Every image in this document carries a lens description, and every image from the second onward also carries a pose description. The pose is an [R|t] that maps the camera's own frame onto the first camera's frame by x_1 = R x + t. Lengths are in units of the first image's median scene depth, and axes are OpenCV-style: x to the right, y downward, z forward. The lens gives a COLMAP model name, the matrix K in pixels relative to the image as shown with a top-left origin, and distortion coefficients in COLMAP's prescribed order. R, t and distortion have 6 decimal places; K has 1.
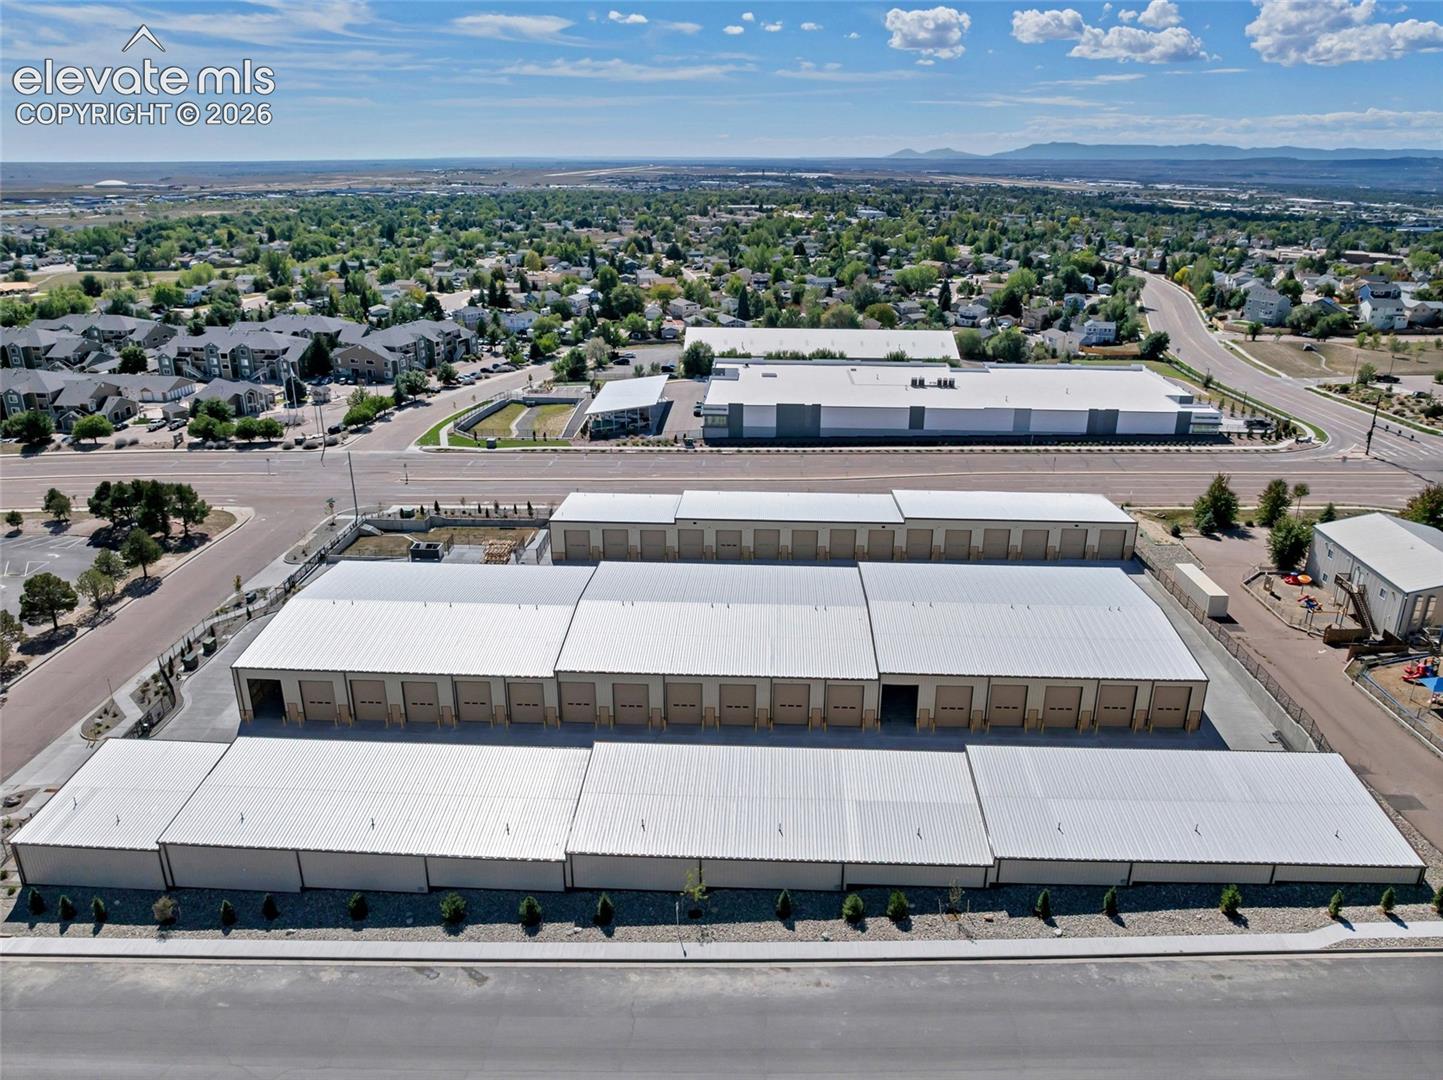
lens RADIAL K [[1020.8, 0, 729.9], [0, 1020.8, 505.1], [0, 0, 1]] dist [-0.036188, -0.001267]
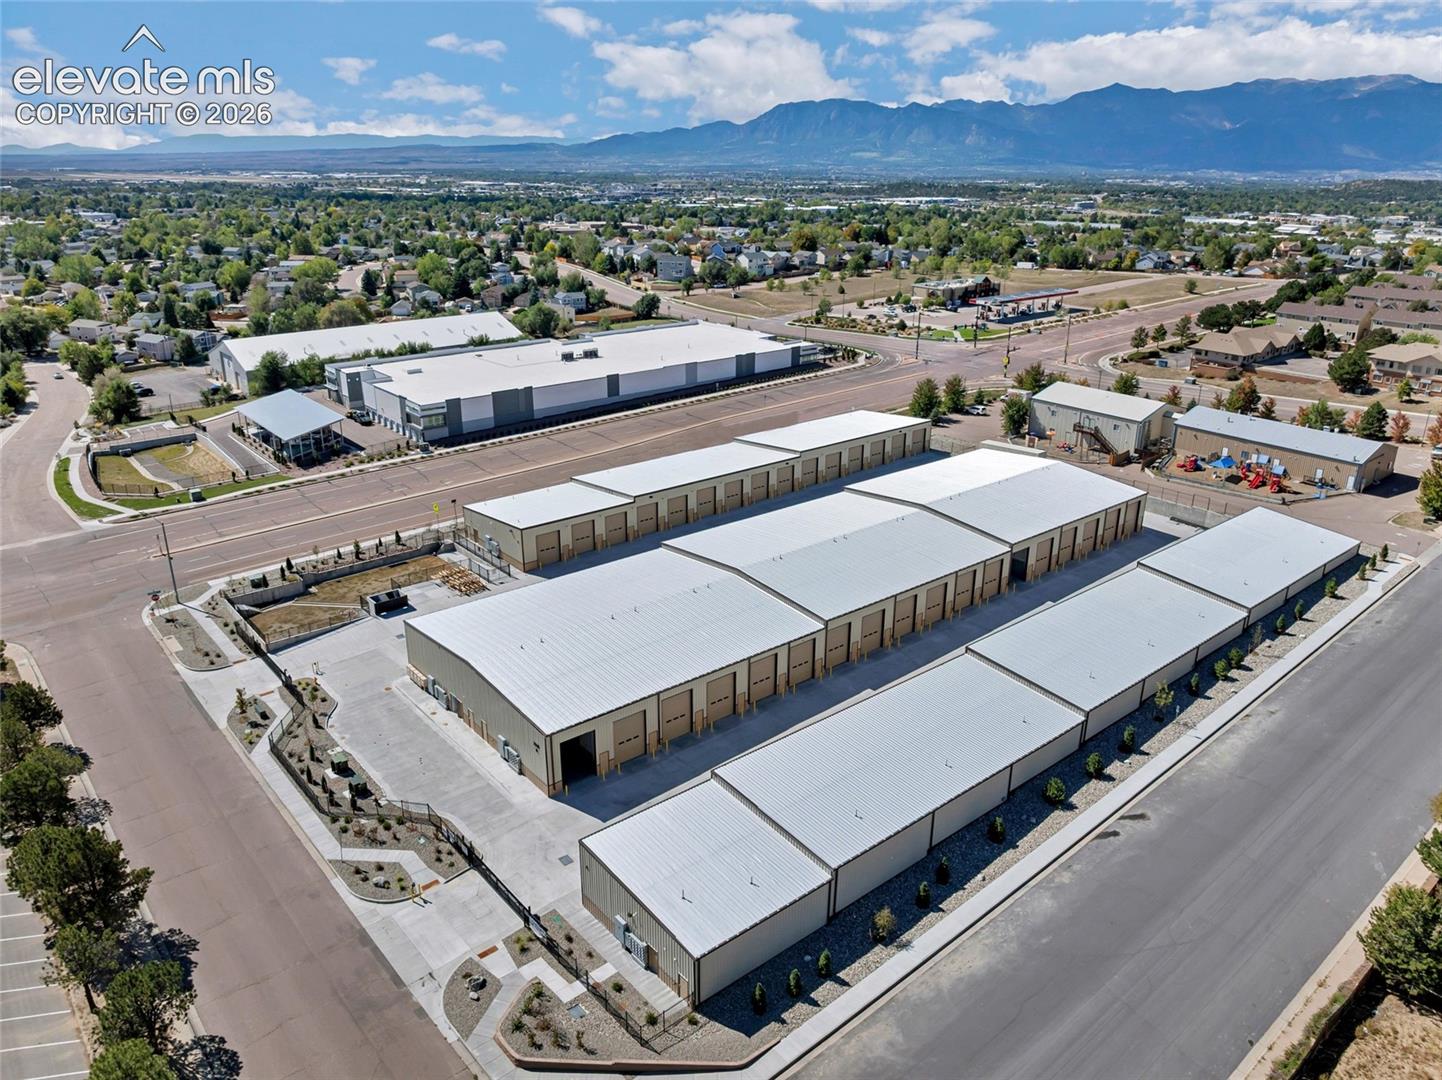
lens RADIAL K [[1046.9, 0, 719.1], [0, 1046.9, 483.9], [0, 0, 1]] dist [-0.044714, 0.008078]
pose [[0.741903, -0.206941, 0.637773, -0.563218], [0.218099, 0.973936, 0.062309, -0.038782], [-0.634044, 0.092871, 0.767700, 0.152978]]
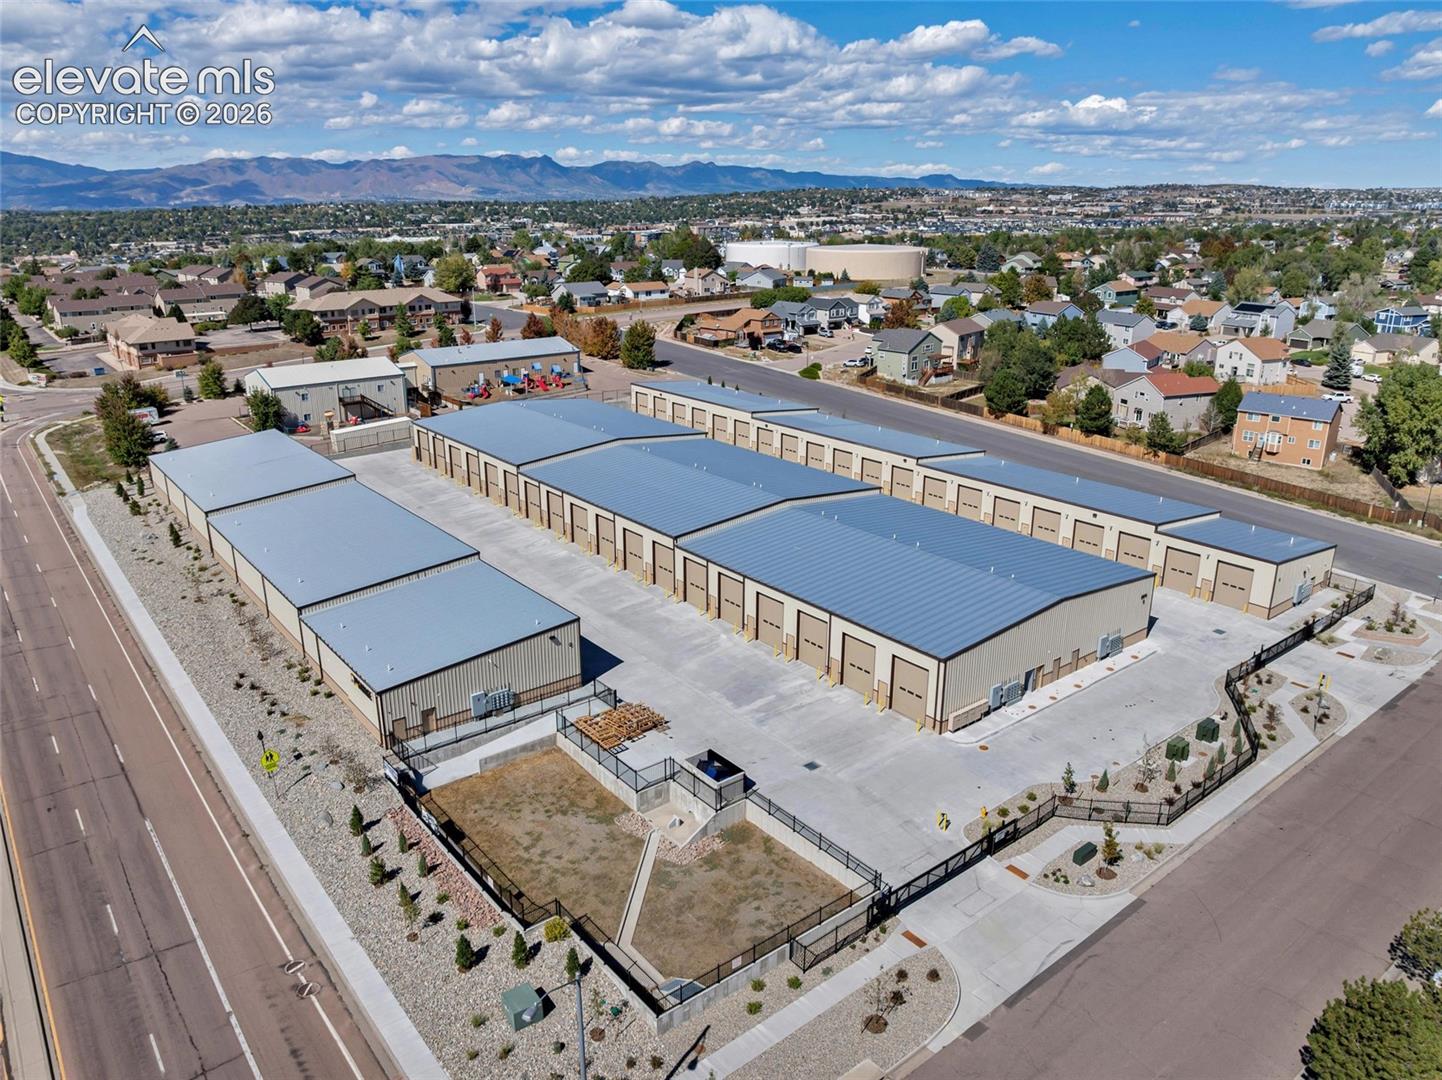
lens RADIAL K [[1025.7, 0, 721.0], [0, 1025.7, 540.0], [0, 0, 1]] dist [-0.039477, 0.004149]
pose [[-0.649869, -0.246820, 0.718853, -0.553244], [0.247221, 0.825725, 0.507011, -0.253692], [-0.718715, 0.507207, -0.475594, 1.060821]]
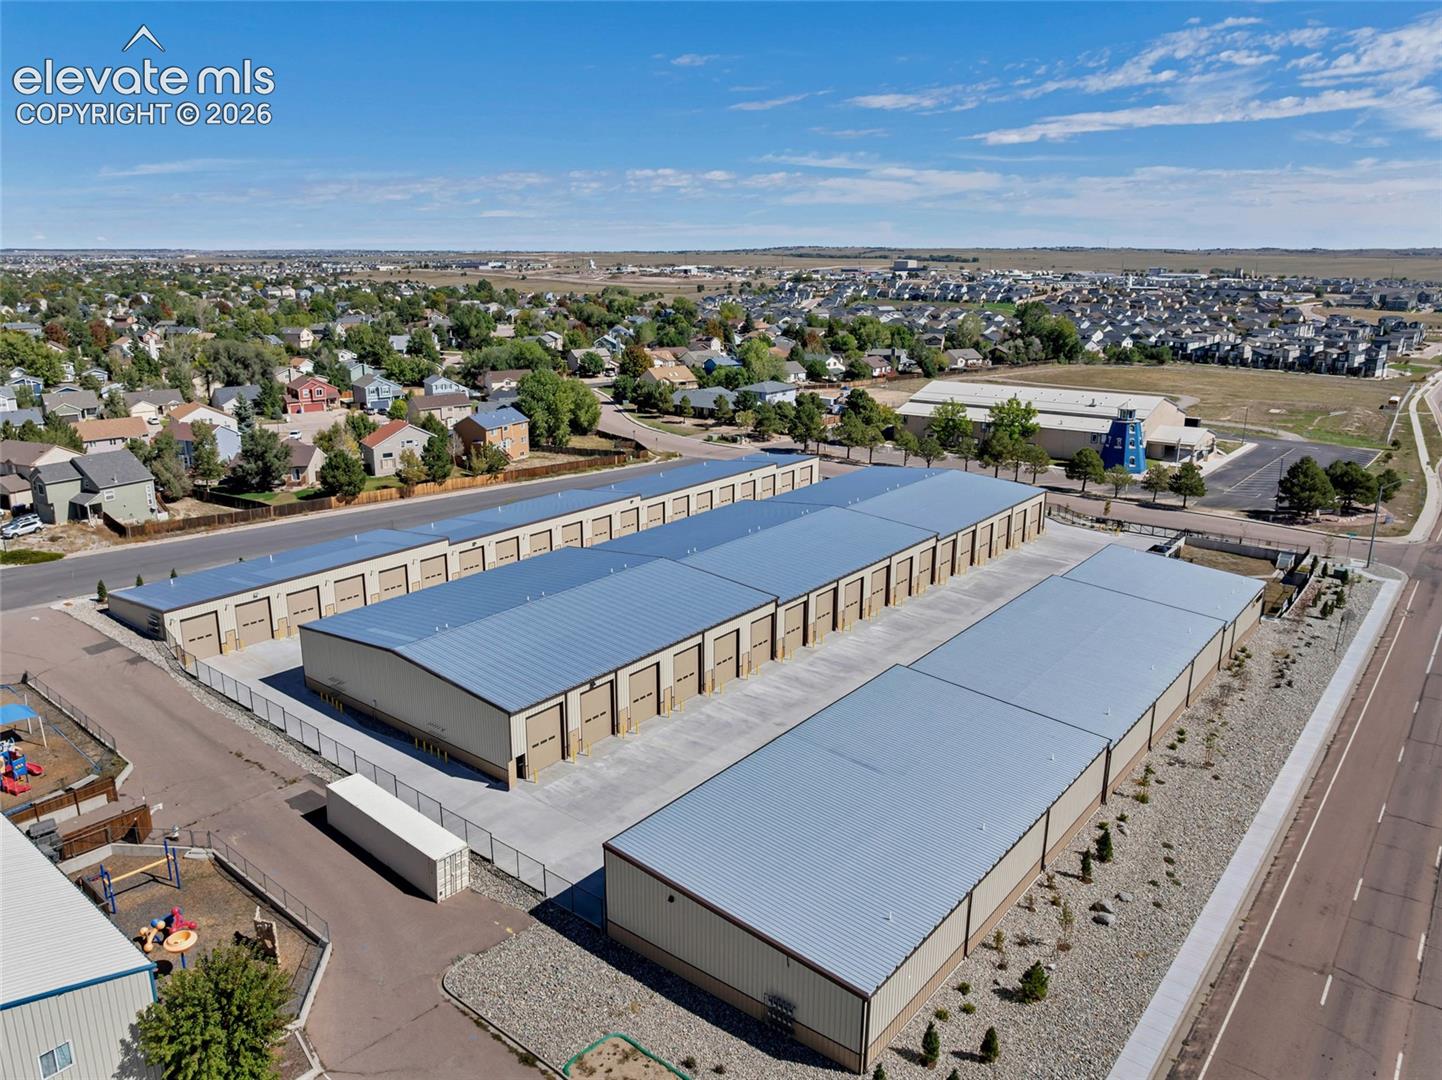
lens RADIAL K [[1031.4, 0, 693.5], [0, 1031.4, 541.3], [0, 0, 1]] dist [-0.036276, 0.006364]
pose [[-0.605972, 0.209597, -0.767377, 0.571915], [-0.256081, 0.861915, 0.437636, -0.229233], [0.753141, 0.461706, -0.468622, 1.008731]]
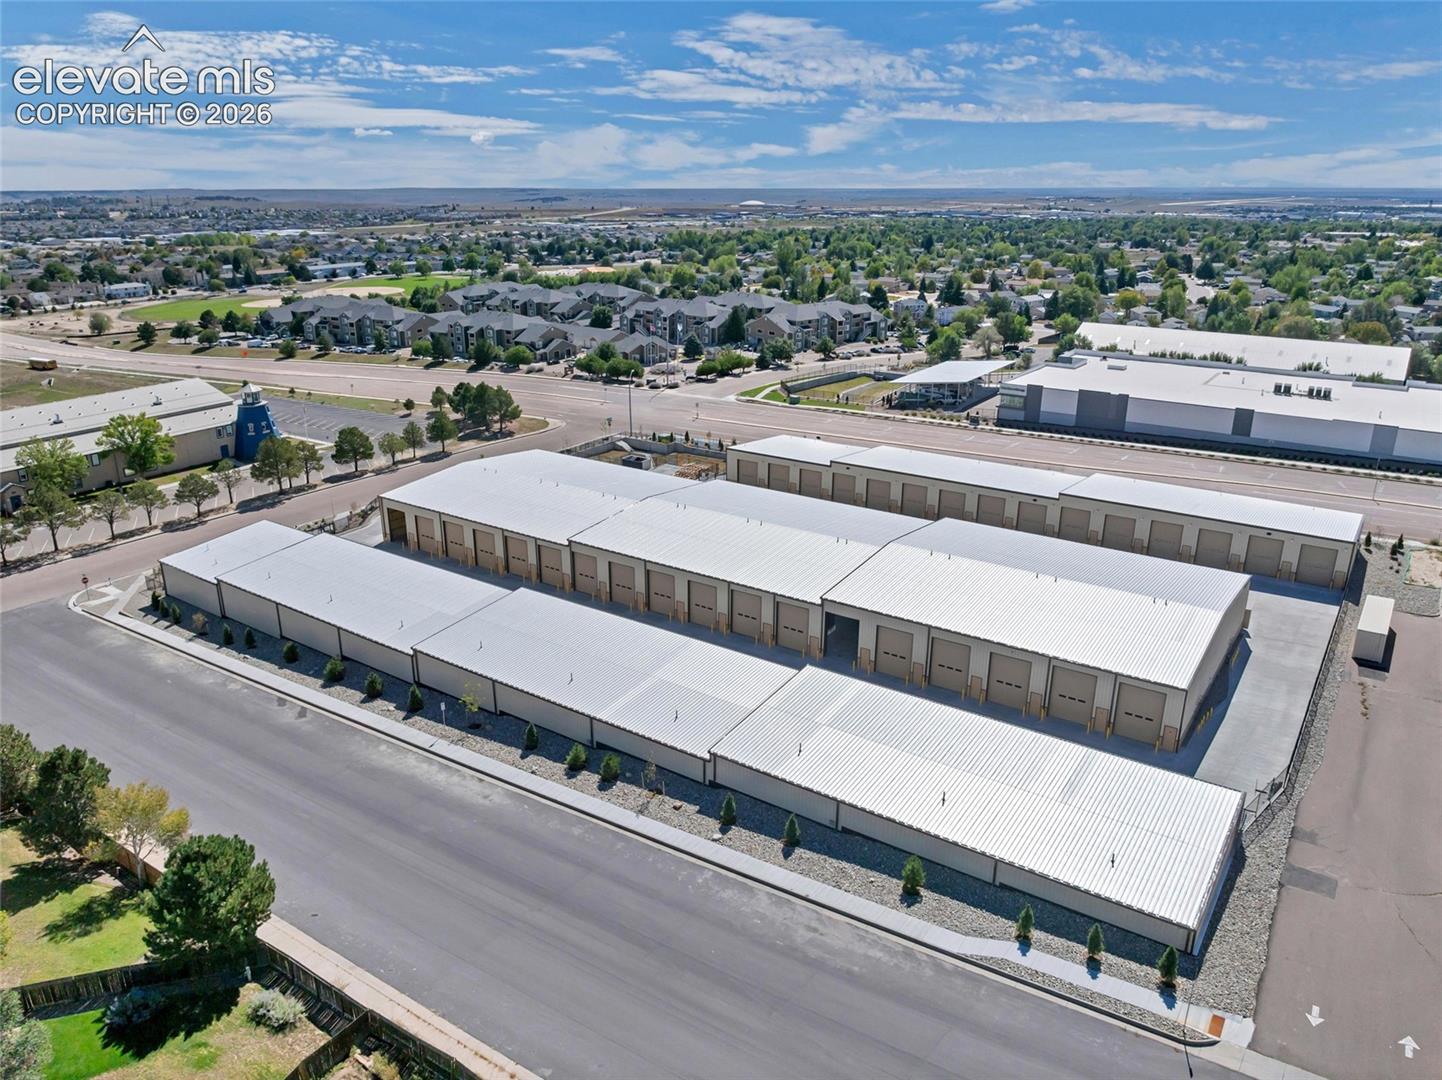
lens RADIAL K [[1020.1, 0, 729.4], [0, 1020.1, 505.1], [0, 0, 1]] dist [-0.036188, -0.001267]
pose [[0.844155, 0.152622, -0.513916, 0.340247], [-0.165588, 0.985975, 0.020820, 0.045778], [0.509886, 0.067524, 0.857588, 0.084025]]
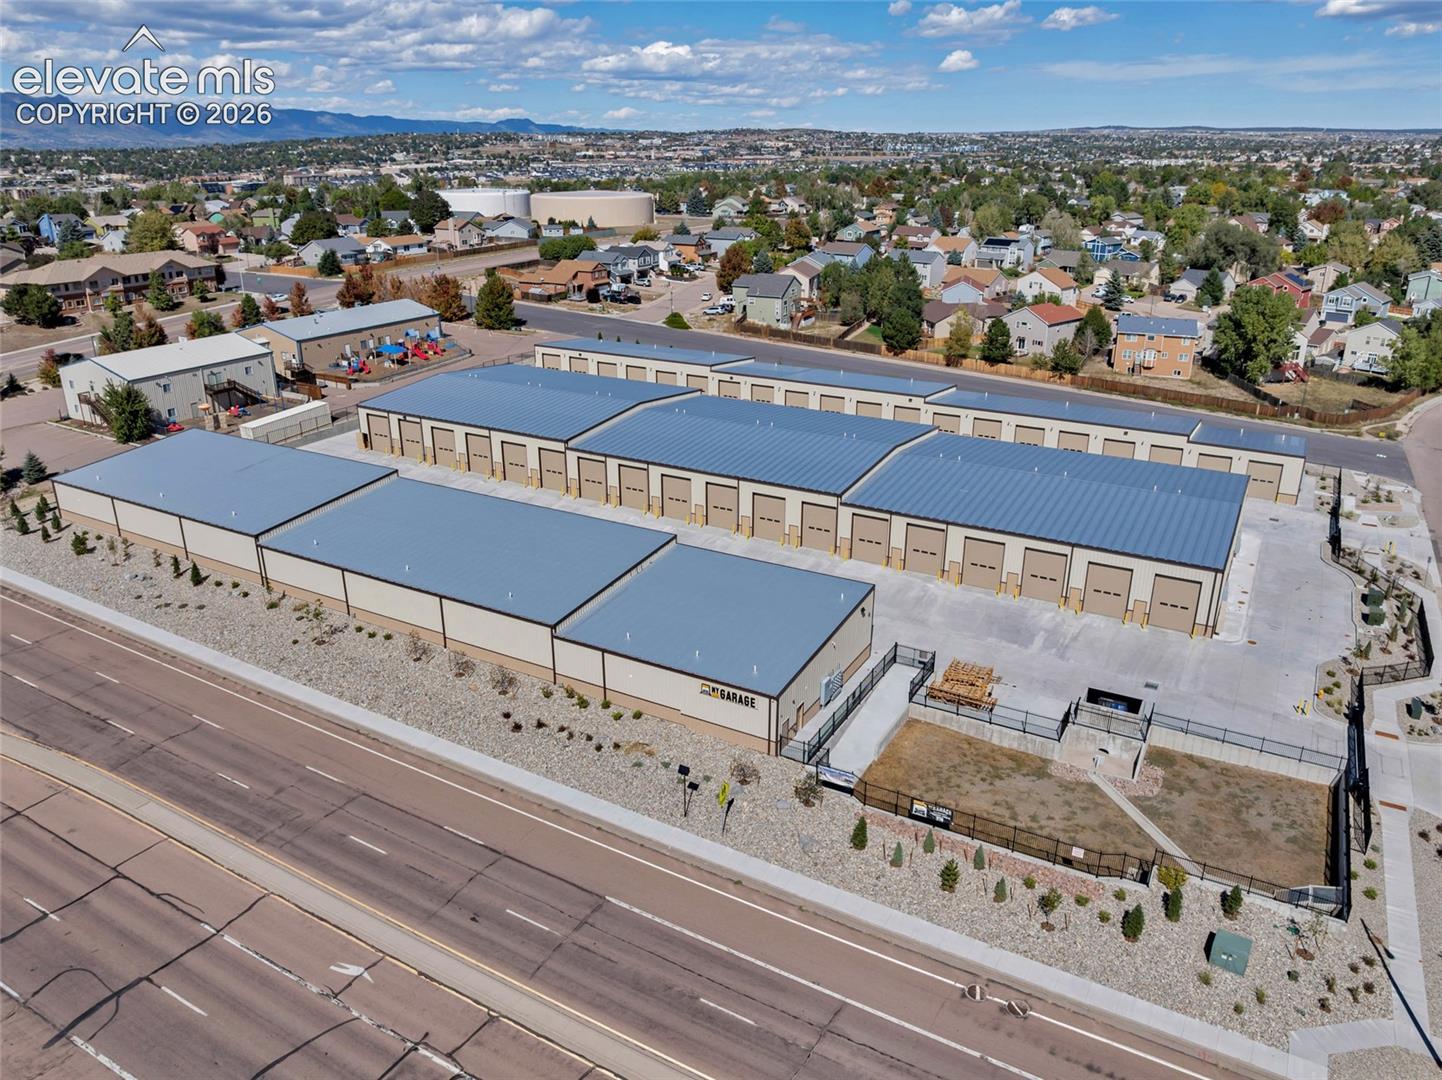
lens RADIAL K [[1031.2, 0, 727.1], [0, 1031.2, 523.6], [0, 0, 1]] dist [-0.043350, 0.007062]
pose [[-0.890310, -0.168133, 0.423178, -0.296324], [0.140035, 0.783203, 0.605792, -0.310705], [-0.433288, 0.598602, -0.673749, 1.229994]]
